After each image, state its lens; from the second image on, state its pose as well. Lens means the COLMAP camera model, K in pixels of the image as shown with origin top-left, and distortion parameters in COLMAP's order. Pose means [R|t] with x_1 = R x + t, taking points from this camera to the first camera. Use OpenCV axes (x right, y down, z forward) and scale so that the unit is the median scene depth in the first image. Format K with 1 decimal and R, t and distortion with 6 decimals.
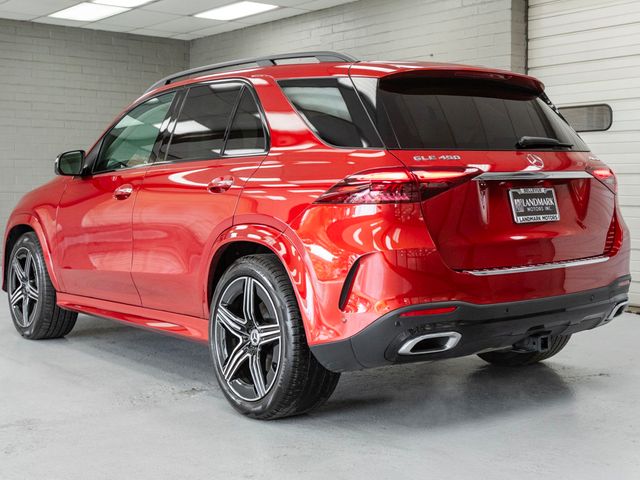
lens RADIAL K [[943.4, 0, 374.3], [0, 943.4, 240.9], [0, 0, 1]] dist [0.020322, 0.032940]
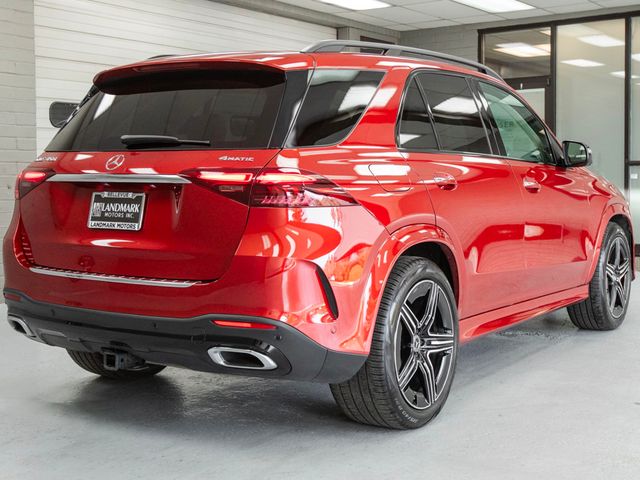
lens RADIAL K [[943.4, 0, 374.3], [0, 943.4, 240.9], [0, 0, 1]] dist [0.020322, 0.032940]
pose [[0.323249, 0.096408, -0.941390, 1.119433], [-0.069372, 0.994534, 0.078030, -0.097770], [0.943768, 0.040083, 0.328170, 0.933011]]
